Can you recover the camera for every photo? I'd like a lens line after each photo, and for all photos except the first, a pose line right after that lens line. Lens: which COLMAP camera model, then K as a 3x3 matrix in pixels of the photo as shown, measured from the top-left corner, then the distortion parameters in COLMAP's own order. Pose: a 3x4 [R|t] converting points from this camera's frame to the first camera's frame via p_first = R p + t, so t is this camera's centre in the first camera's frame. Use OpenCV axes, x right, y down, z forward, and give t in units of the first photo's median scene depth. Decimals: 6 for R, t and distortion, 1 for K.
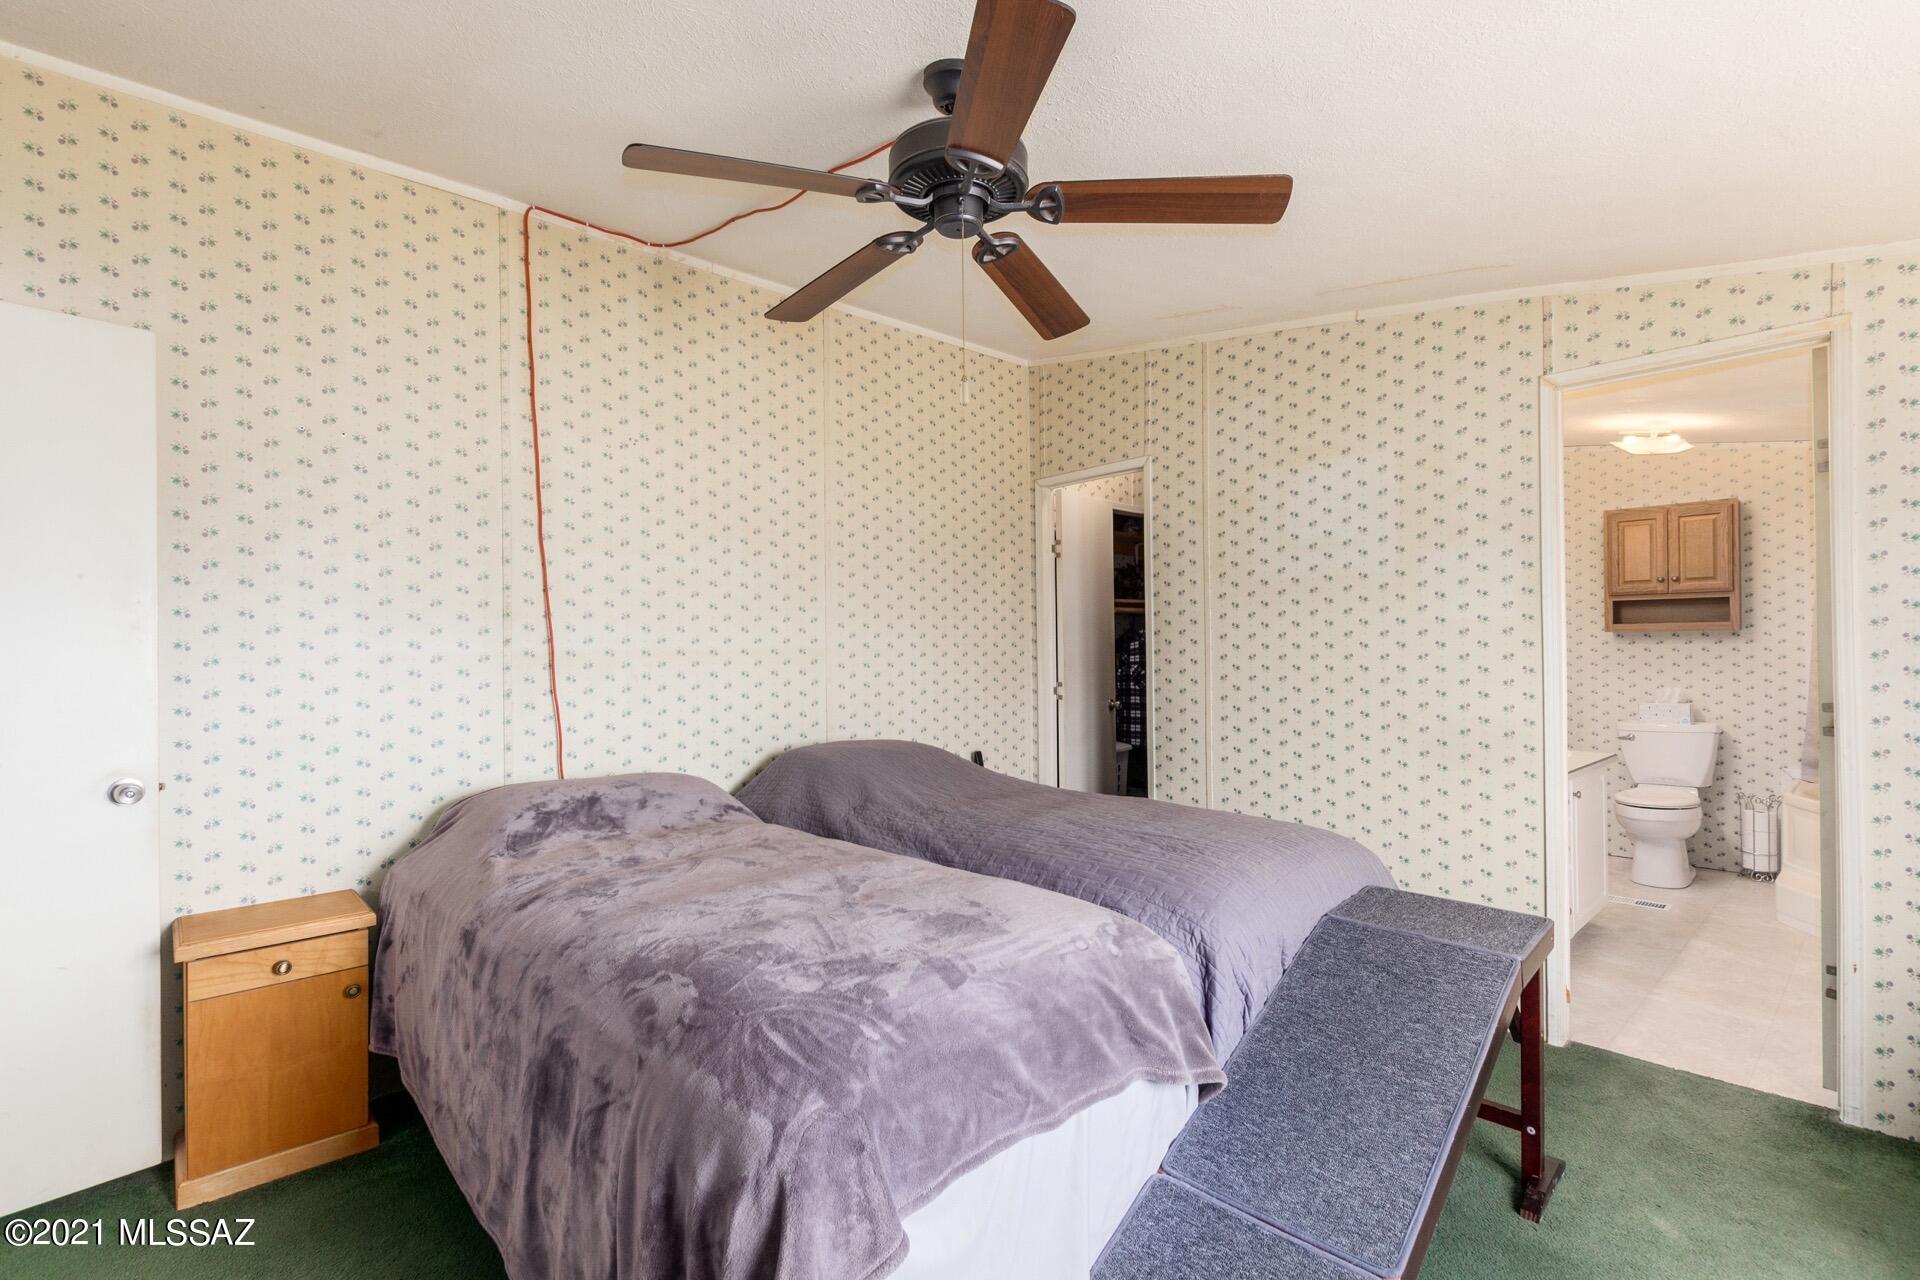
lens RADIAL K [[884.8, 0, 964.3], [0, 884.8, 641.4], [0, 0, 1]] dist [0.003513, -0.000460]
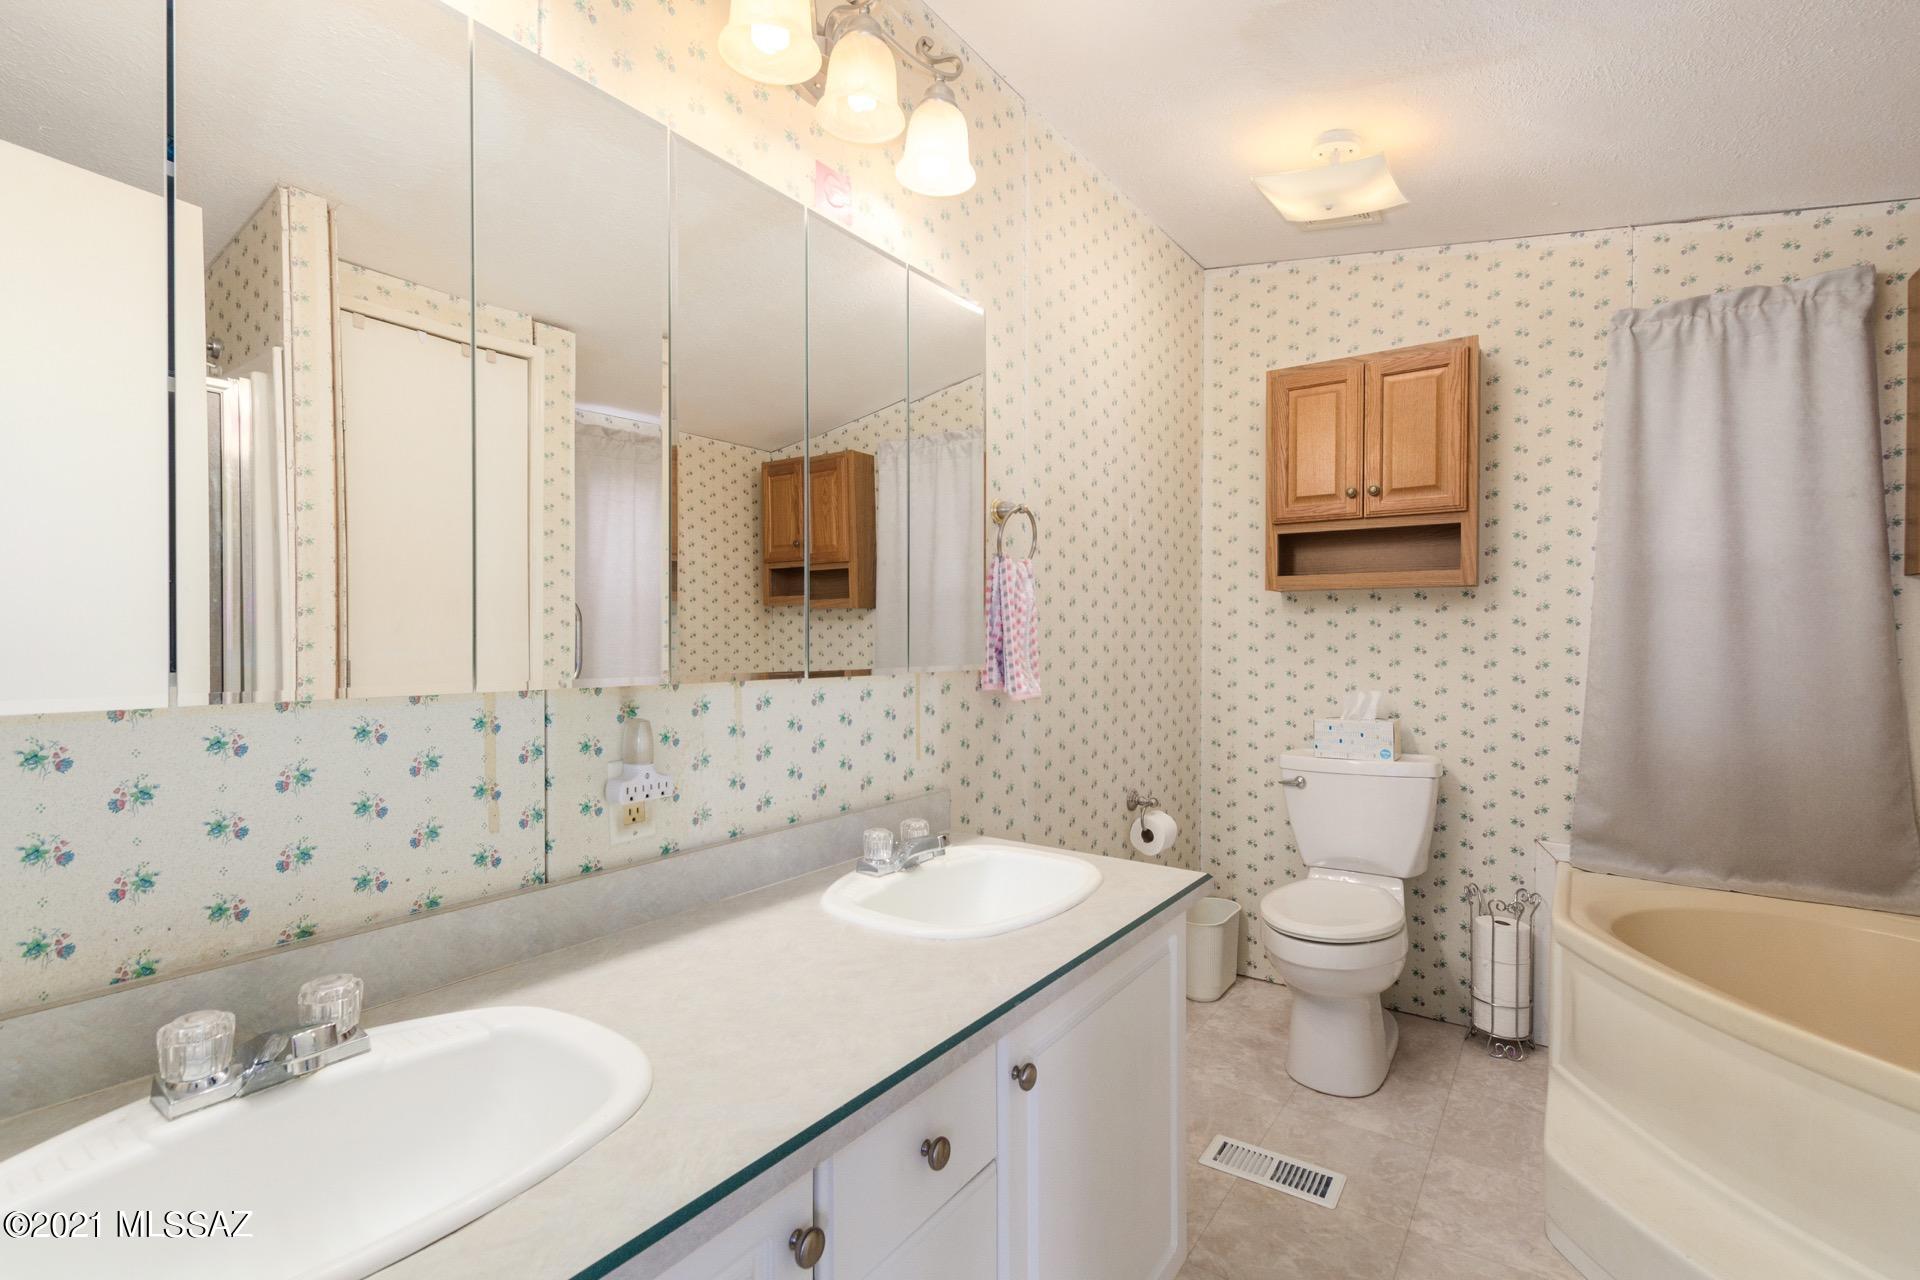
lens RADIAL K [[884.8, 0, 961.0], [0, 884.8, 640.8], [0, 0, 1]] dist [0.003513, -0.000460]
pose [[0.978025, 0.005086, 0.208424, 0.447875], [-0.008686, 0.999828, 0.016358, 0.014345], [-0.208305, -0.017808, 0.977902, 0.528441]]
